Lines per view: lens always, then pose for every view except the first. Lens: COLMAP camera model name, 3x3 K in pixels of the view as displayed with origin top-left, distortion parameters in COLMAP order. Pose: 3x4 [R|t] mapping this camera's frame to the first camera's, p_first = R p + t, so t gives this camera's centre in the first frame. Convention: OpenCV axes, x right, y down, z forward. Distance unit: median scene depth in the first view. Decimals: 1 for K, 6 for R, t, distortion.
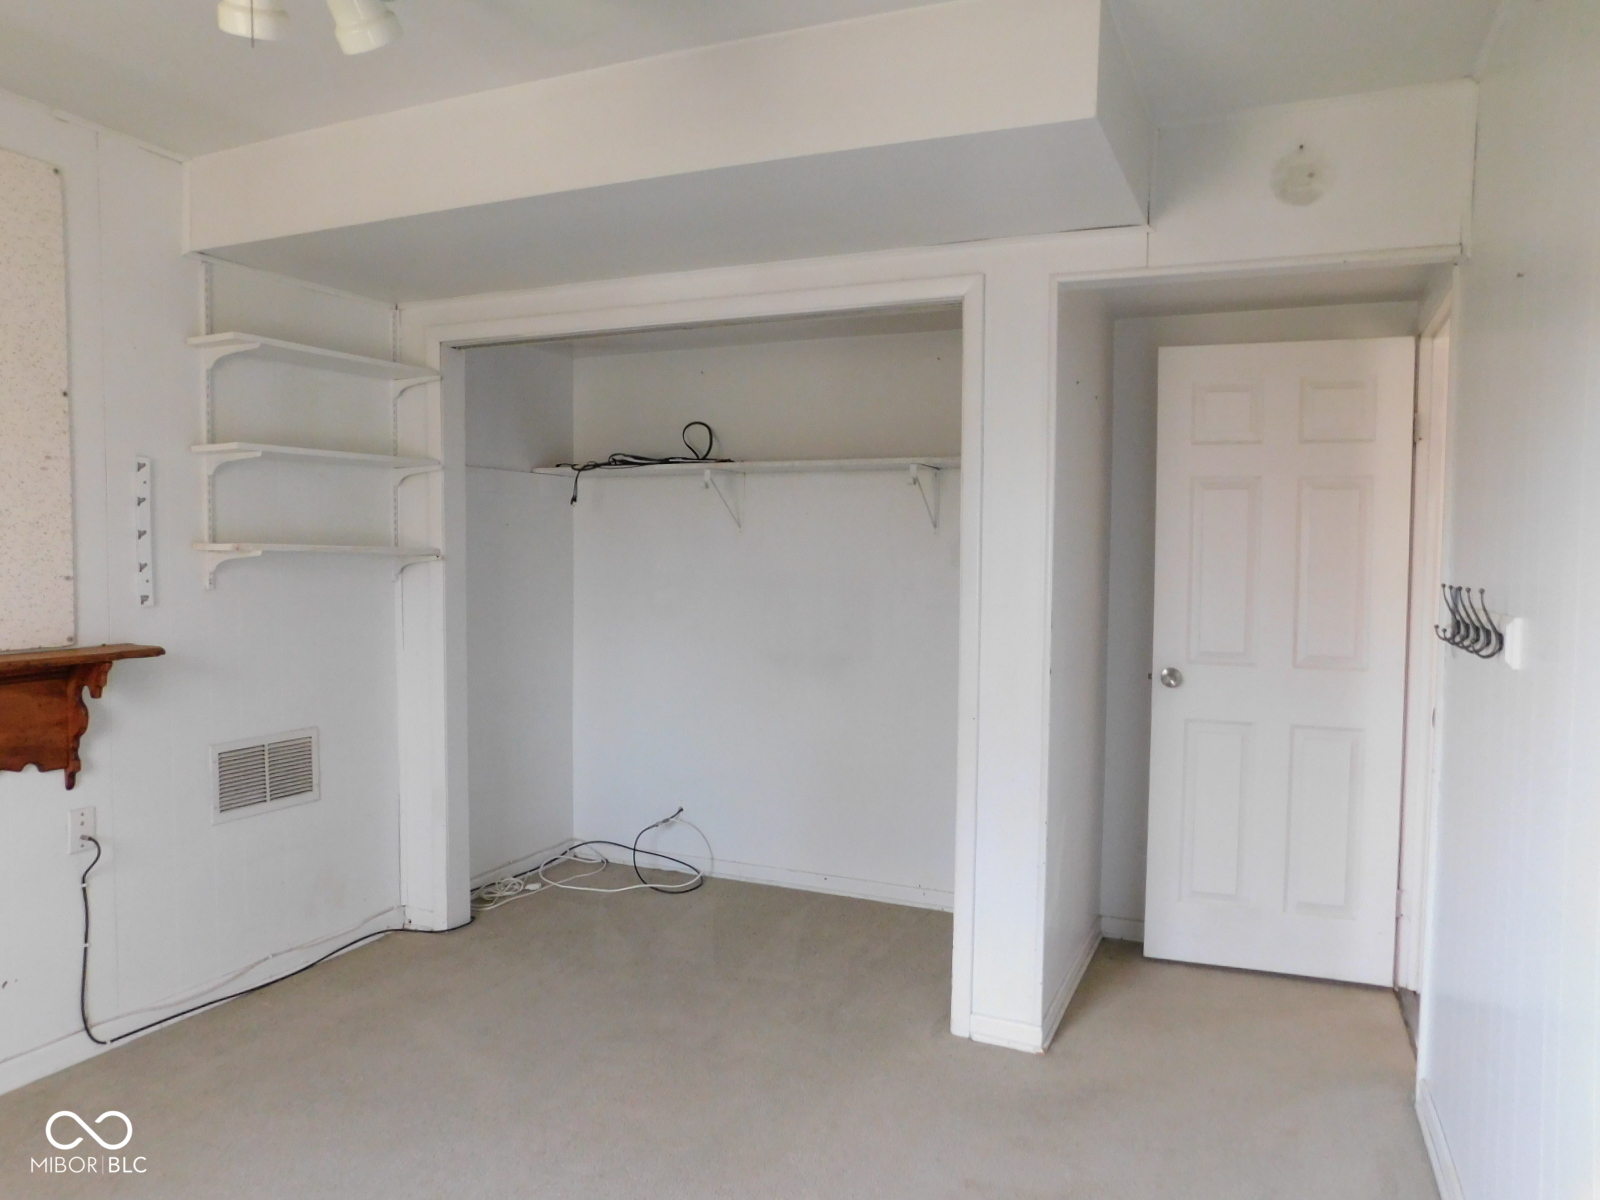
lens RADIAL K [[1116.1, 0, 800.1], [0, 1116.1, 608.0], [0, 0, 1]] dist [-0.003704, -0.000846]
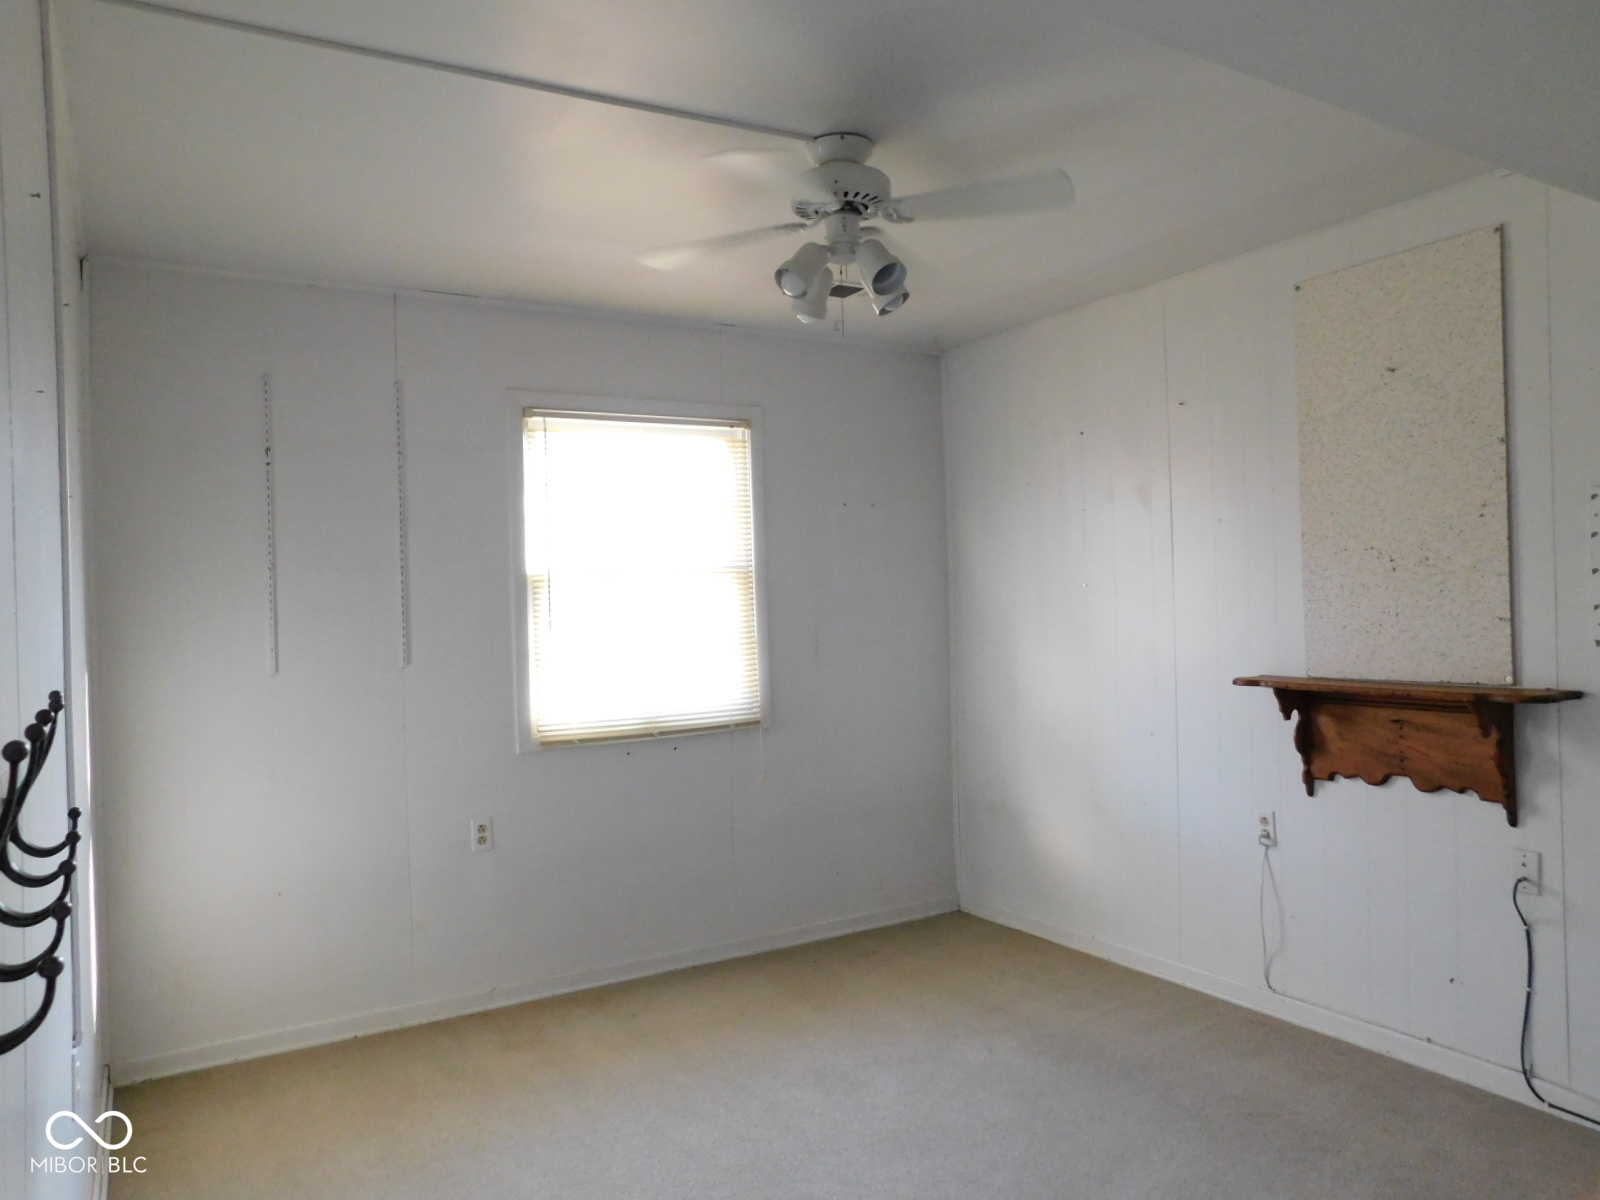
lens RADIAL K [[1116.1, 0, 799.9], [0, 1116.1, 595.3], [0, 0, 1]] dist [-0.003704, -0.000846]
pose [[-0.571833, 0.002303, -0.820367, 0.557400], [-0.020473, 0.999645, 0.017077, -0.053035], [0.820114, 0.026561, -0.571583, 1.054594]]
